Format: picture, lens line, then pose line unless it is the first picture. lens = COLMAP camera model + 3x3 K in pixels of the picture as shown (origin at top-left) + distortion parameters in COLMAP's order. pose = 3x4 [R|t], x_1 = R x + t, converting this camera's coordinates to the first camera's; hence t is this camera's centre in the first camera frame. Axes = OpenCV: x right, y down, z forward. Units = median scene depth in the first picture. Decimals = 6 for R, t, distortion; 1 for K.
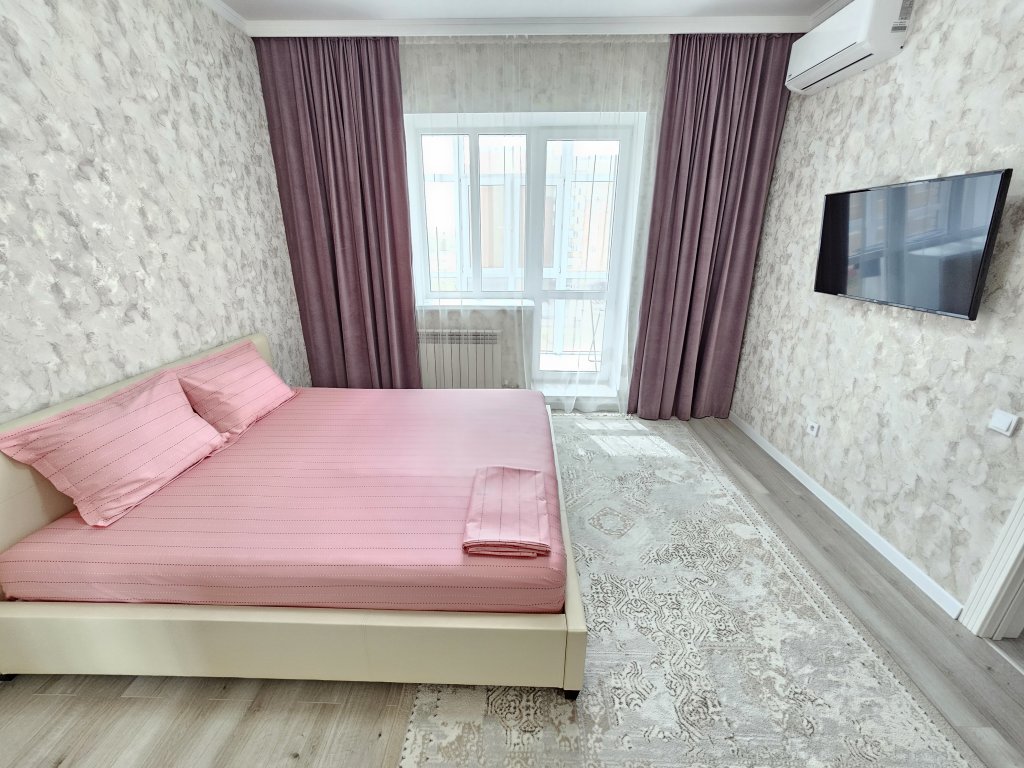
lens RADIAL K [[419.8, 0, 509.0], [0, 419.8, 389.5], [0, 0, 1]] dist [-0.001644, 0.000636]
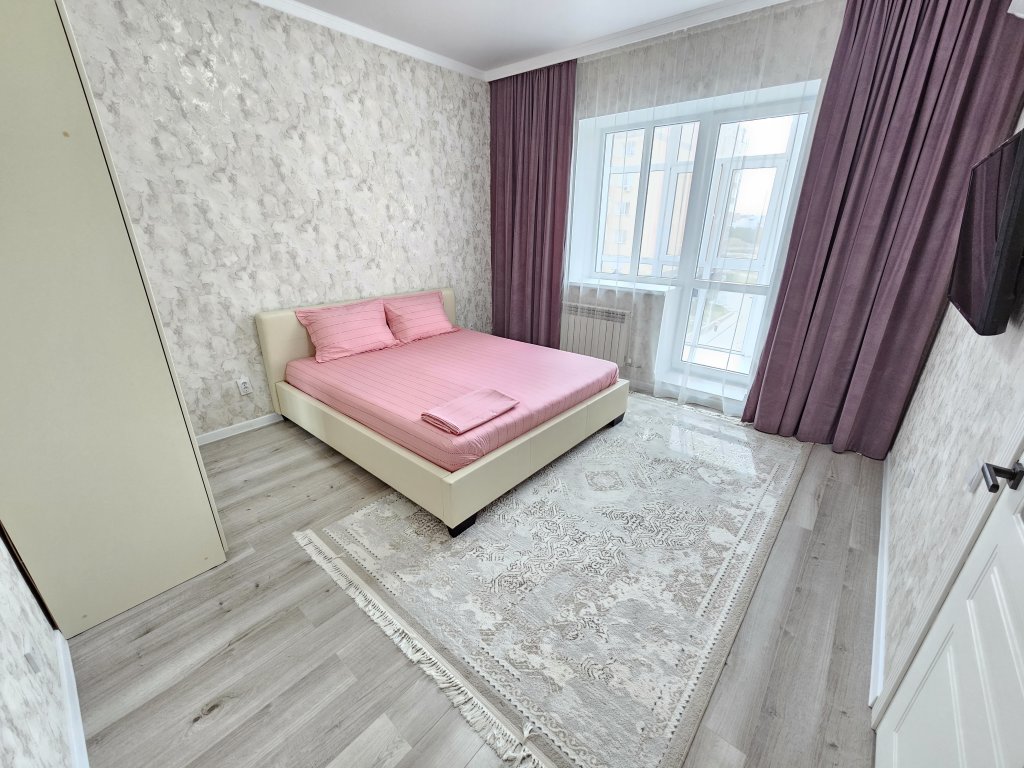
lens RADIAL K [[419.8, 0, 509.0], [0, 419.8, 389.5], [0, 0, 1]] dist [-0.001644, 0.000636]
pose [[0.772768, 0.237330, -0.588646, 0.567166], [-0.224210, 0.969738, 0.096637, 0.027062], [0.593767, 0.057303, 0.802594, -0.051929]]
